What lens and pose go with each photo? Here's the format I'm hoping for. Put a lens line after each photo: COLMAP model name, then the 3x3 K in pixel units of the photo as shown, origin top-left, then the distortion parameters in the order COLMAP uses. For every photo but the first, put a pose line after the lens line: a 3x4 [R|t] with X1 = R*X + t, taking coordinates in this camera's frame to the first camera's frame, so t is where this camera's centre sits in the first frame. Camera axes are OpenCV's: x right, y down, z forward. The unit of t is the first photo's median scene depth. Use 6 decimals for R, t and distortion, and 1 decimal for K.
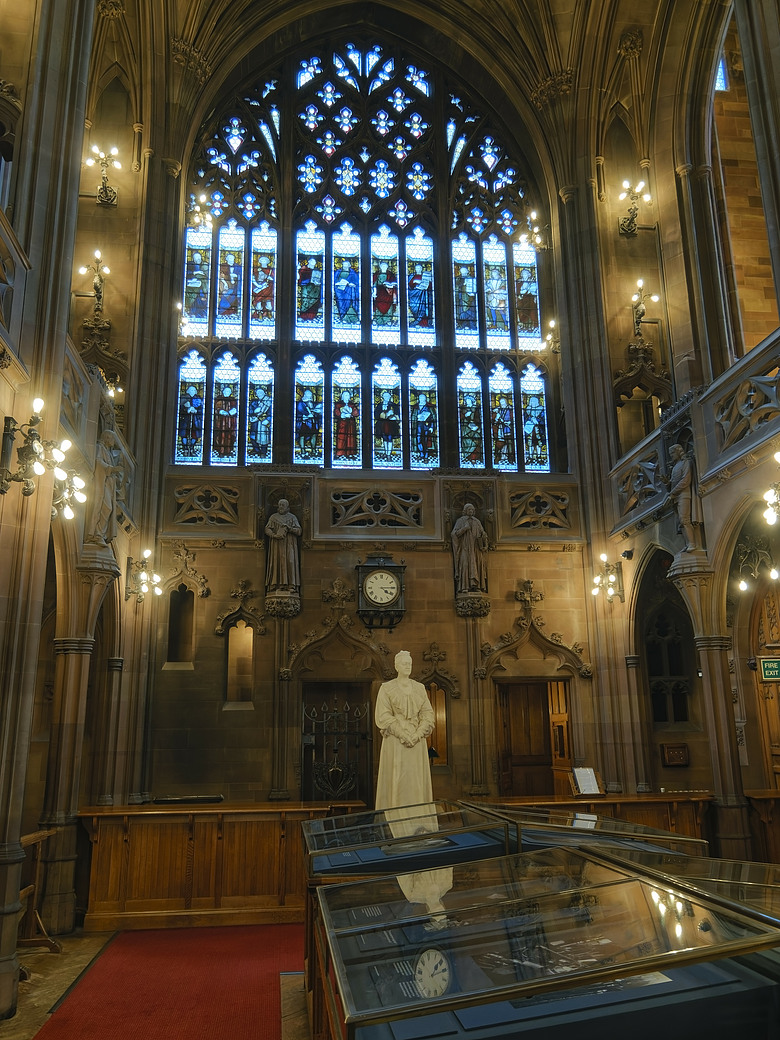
lens RADIAL K [[839.6, 0, 390.3], [0, 839.6, 522.7], [0, 0, 1]] dist [0.013785, 0.005893]
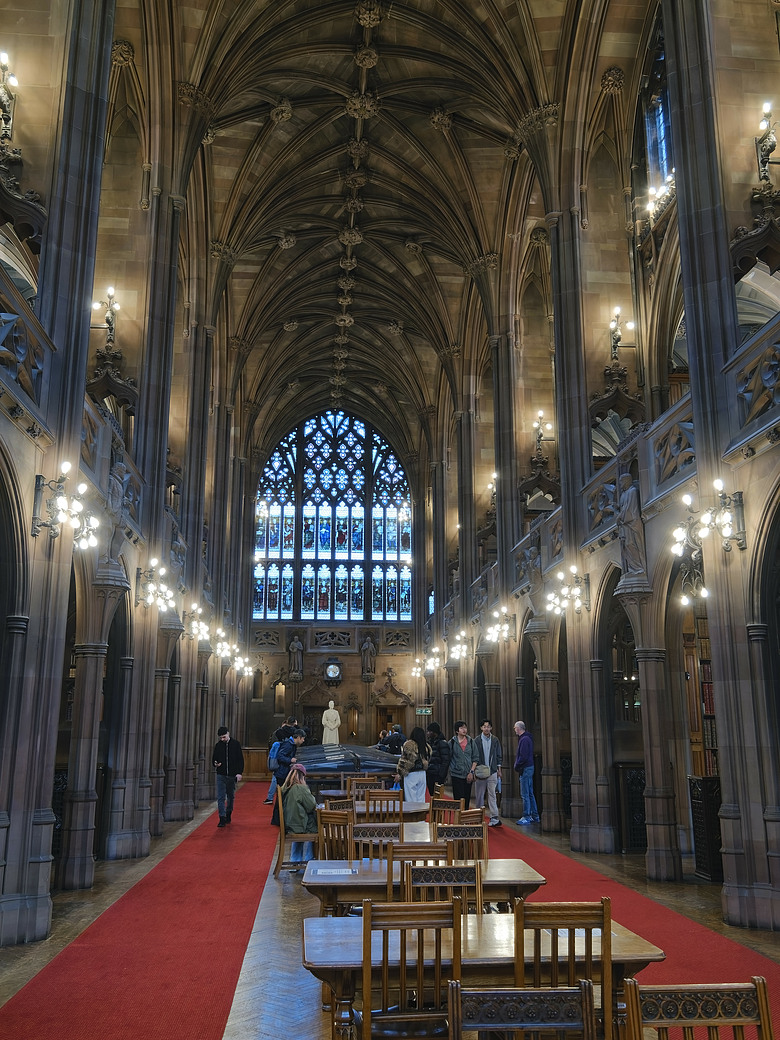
lens RADIAL K [[958.7, 0, 389.9], [0, 958.7, 517.3], [0, 0, 1]] dist [0.013064, 0.000000]
pose [[0.998989, 0.005939, -0.044558, 0.243452], [-0.004688, 0.999594, 0.028107, -0.399675], [0.044707, -0.027870, 0.998611, -1.617154]]
